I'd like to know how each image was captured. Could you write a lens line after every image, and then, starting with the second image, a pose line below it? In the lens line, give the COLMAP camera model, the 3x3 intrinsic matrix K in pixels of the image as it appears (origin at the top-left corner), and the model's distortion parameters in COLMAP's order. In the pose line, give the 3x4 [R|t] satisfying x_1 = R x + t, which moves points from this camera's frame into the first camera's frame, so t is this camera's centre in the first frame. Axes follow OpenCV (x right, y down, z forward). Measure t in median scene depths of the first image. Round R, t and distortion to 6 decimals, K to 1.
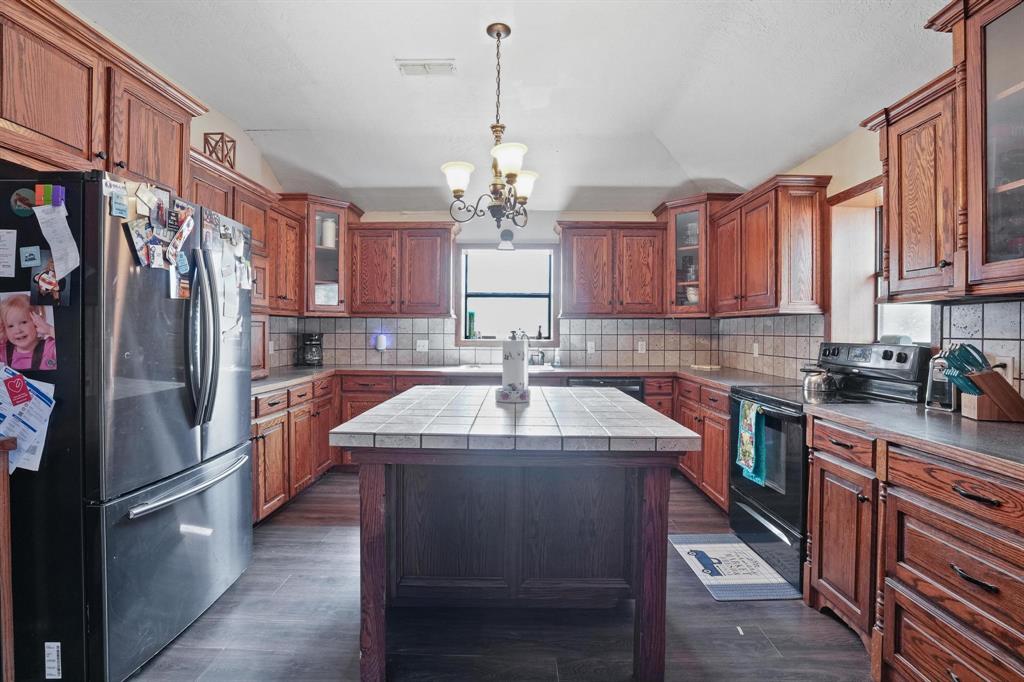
lens RADIAL K [[469.4, 0, 512.5], [0, 469.4, 335.8], [0, 0, 1]] dist [-0.045736, 0.001609]
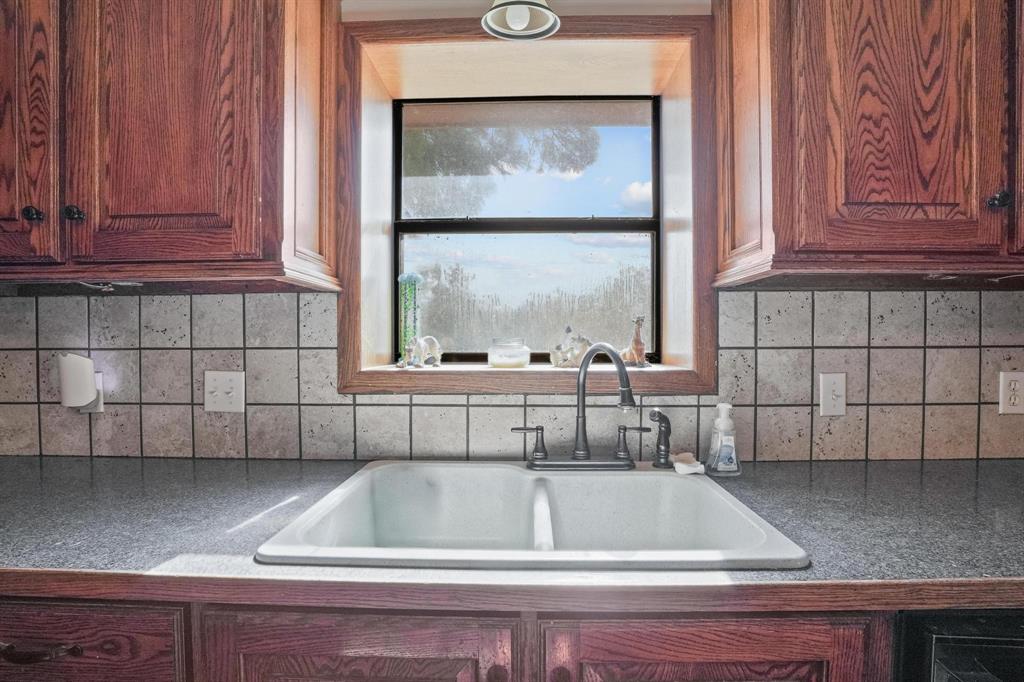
lens RADIAL K [[469.4, 0, 513.7], [0, 469.4, 344.8], [0, 0, 1]] dist [-0.045736, 0.001609]
pose [[0.999749, -0.006632, -0.021393, -0.013520], [0.006698, 0.999973, 0.003017, -0.006213], [0.021373, -0.003160, 0.999767, 0.728296]]
